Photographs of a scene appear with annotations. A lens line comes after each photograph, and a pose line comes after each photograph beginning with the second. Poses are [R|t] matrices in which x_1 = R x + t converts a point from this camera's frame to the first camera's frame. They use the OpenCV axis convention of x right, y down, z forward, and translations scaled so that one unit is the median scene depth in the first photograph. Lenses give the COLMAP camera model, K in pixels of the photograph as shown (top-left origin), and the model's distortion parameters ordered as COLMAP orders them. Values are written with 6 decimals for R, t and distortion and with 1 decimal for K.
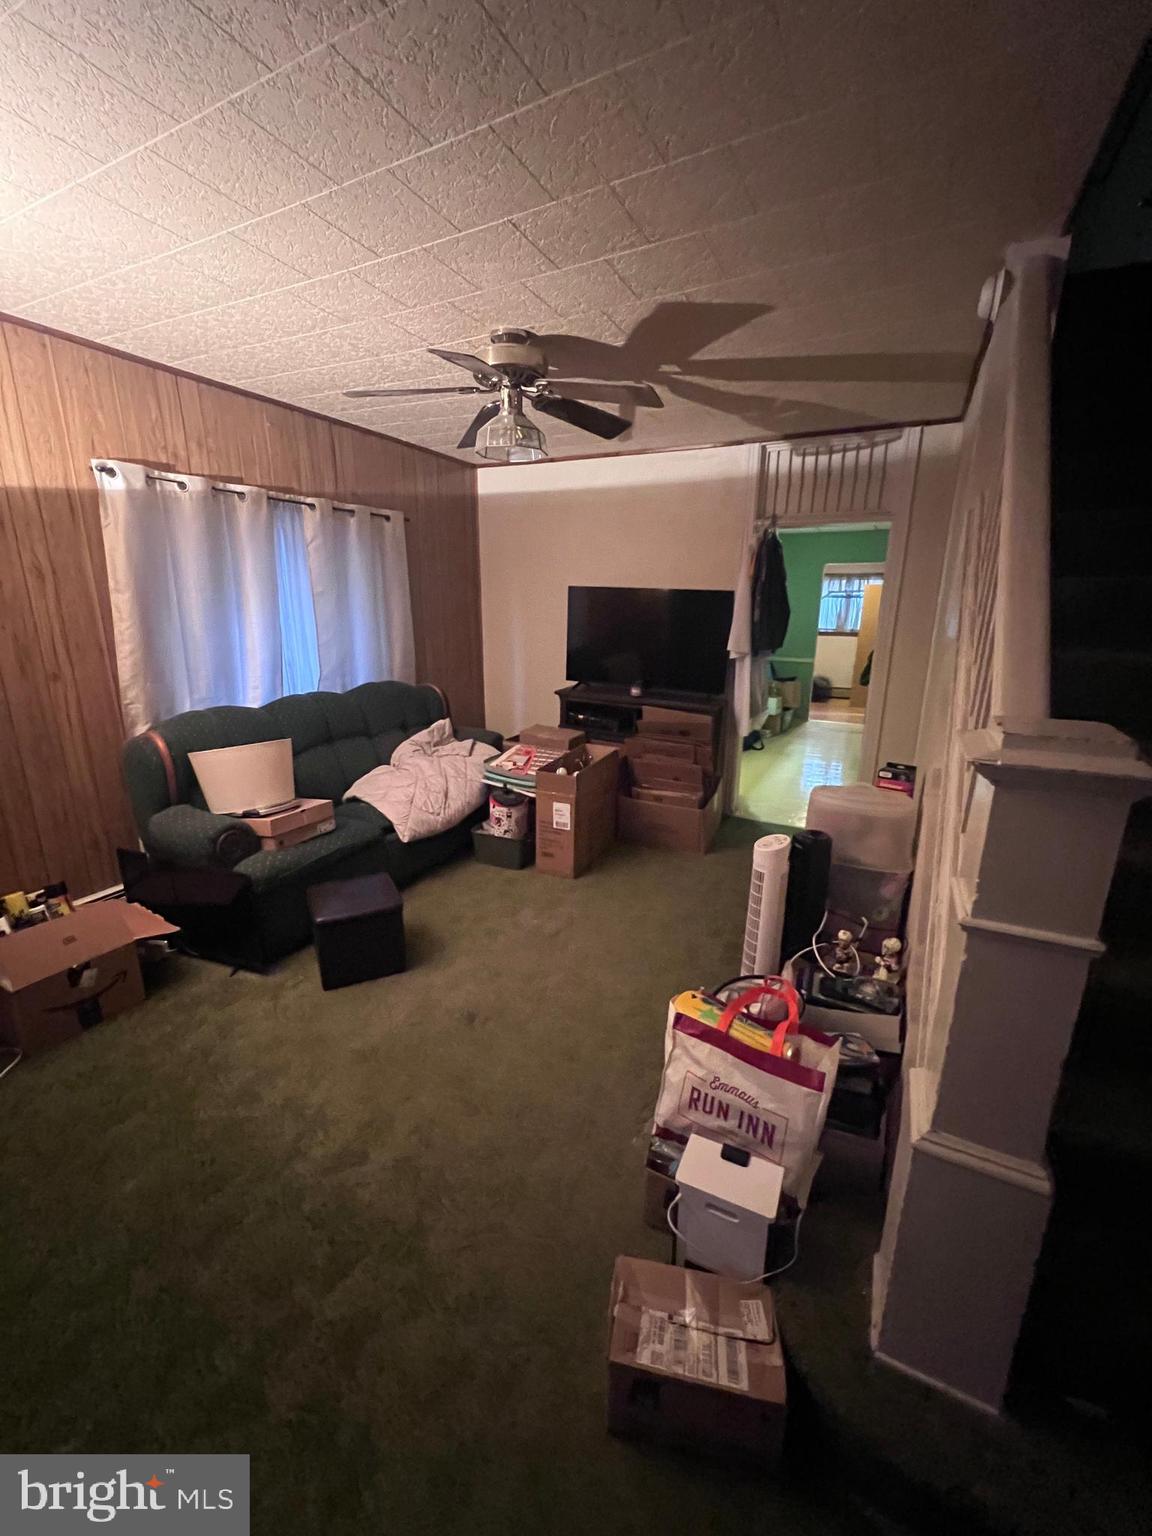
lens RADIAL K [[617.8, 0, 573.8], [0, 617.8, 766.7], [0, 0, 1]] dist [0.001118, -0.000014]
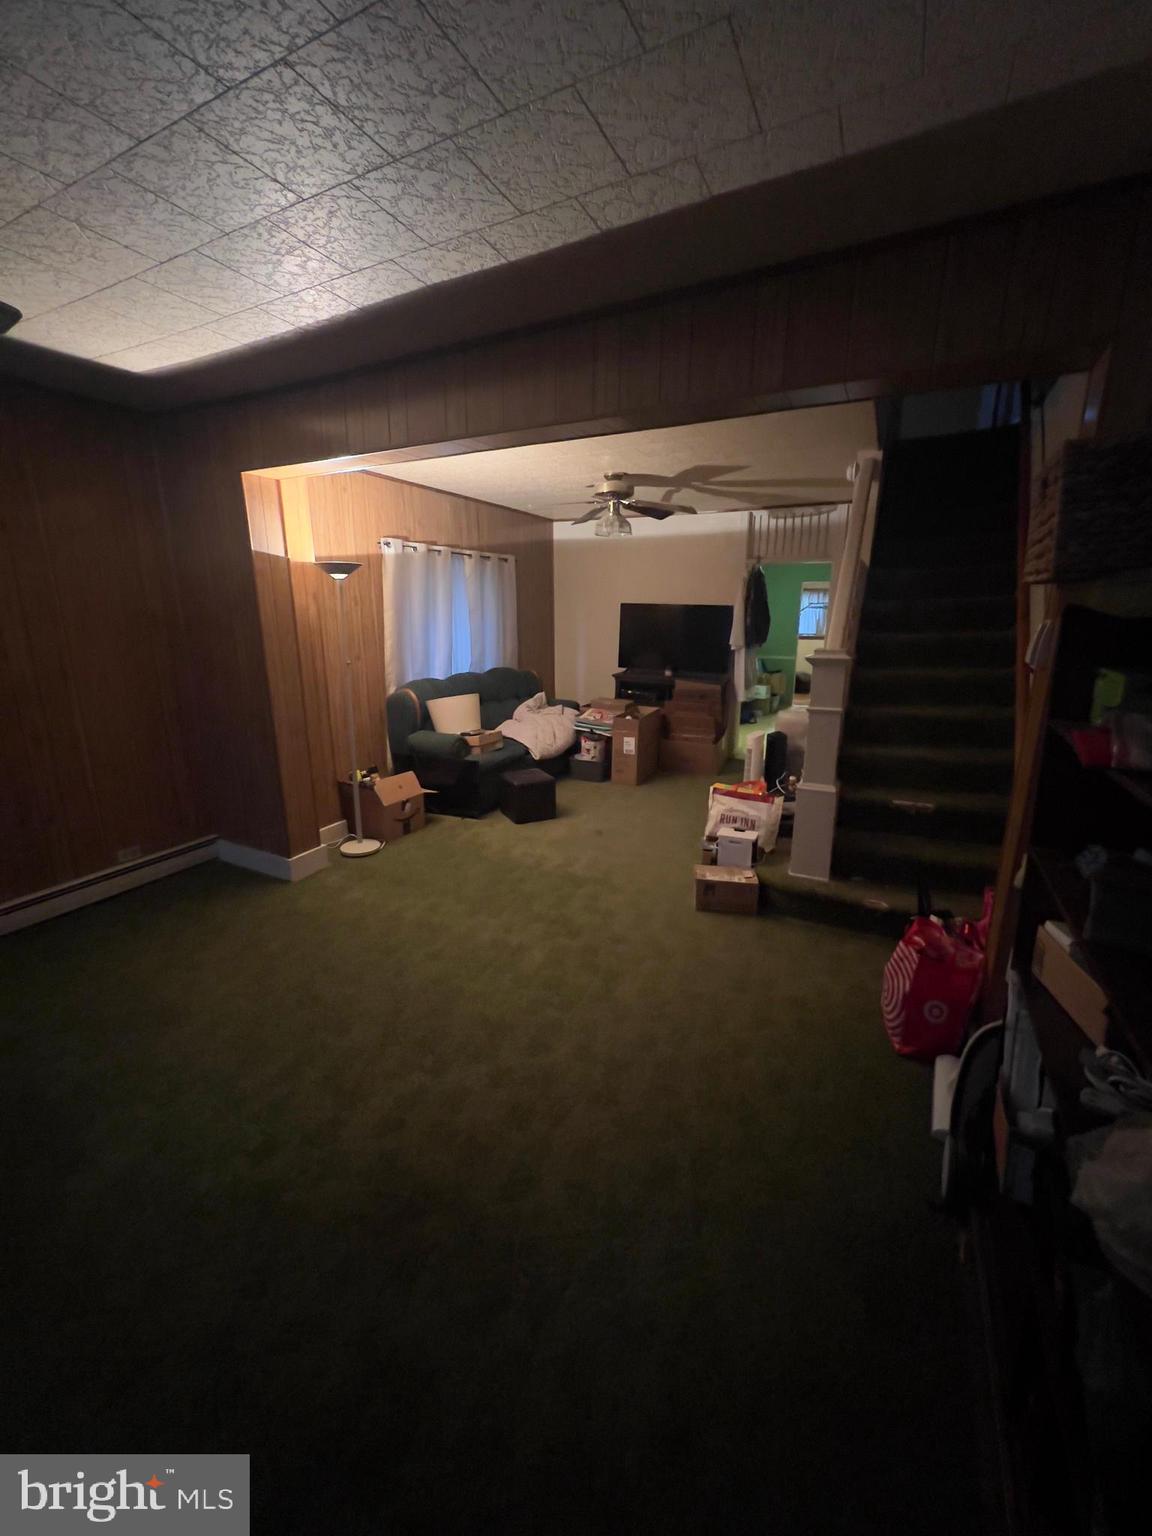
lens RADIAL K [[617.8, 0, 575.9], [0, 617.8, 764.7], [0, 0, 1]] dist [0.001118, -0.000014]
pose [[0.999935, -0.009768, 0.005907, -0.160018], [0.009884, 0.999753, -0.019914, 0.152084], [-0.005711, 0.019971, 0.999784, -0.580629]]
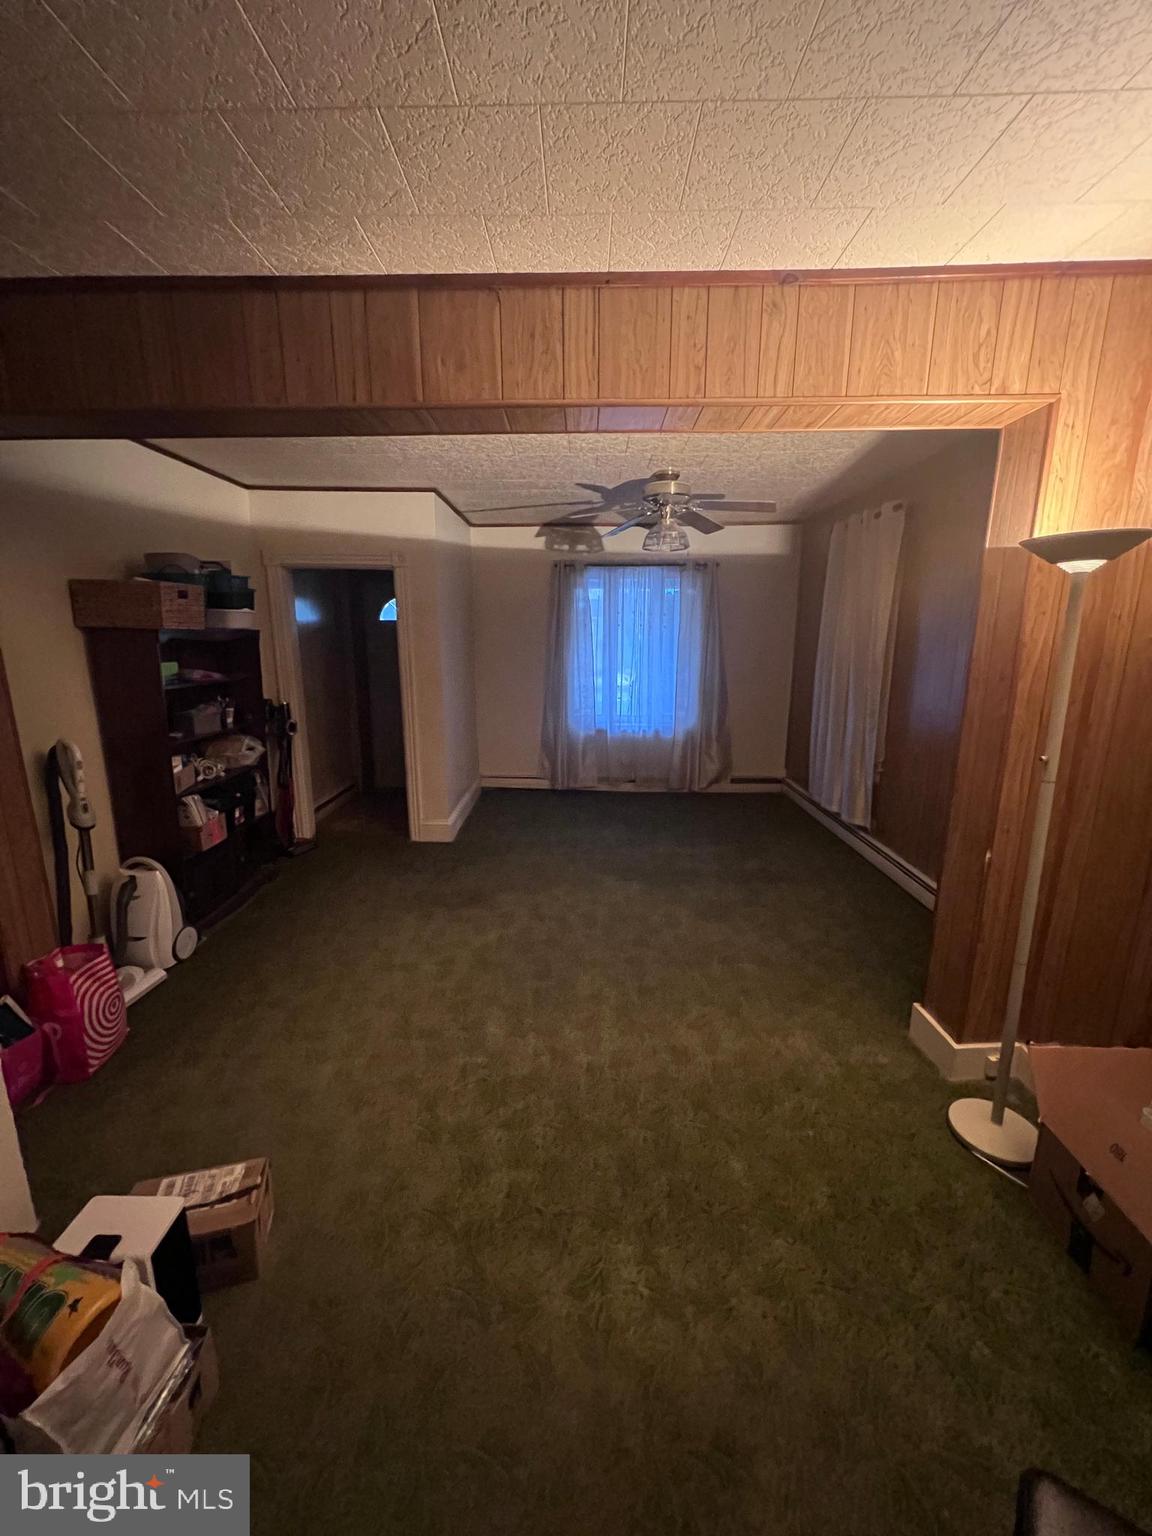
lens RADIAL K [[617.8, 0, 575.5], [0, 617.8, 767.5], [0, 0, 1]] dist [0.001118, -0.000014]
pose [[-0.893105, 0.086883, -0.441379, 0.026013], [-0.123980, 0.895633, 0.427166, -0.269108], [0.432427, 0.436226, -0.789122, 0.950288]]
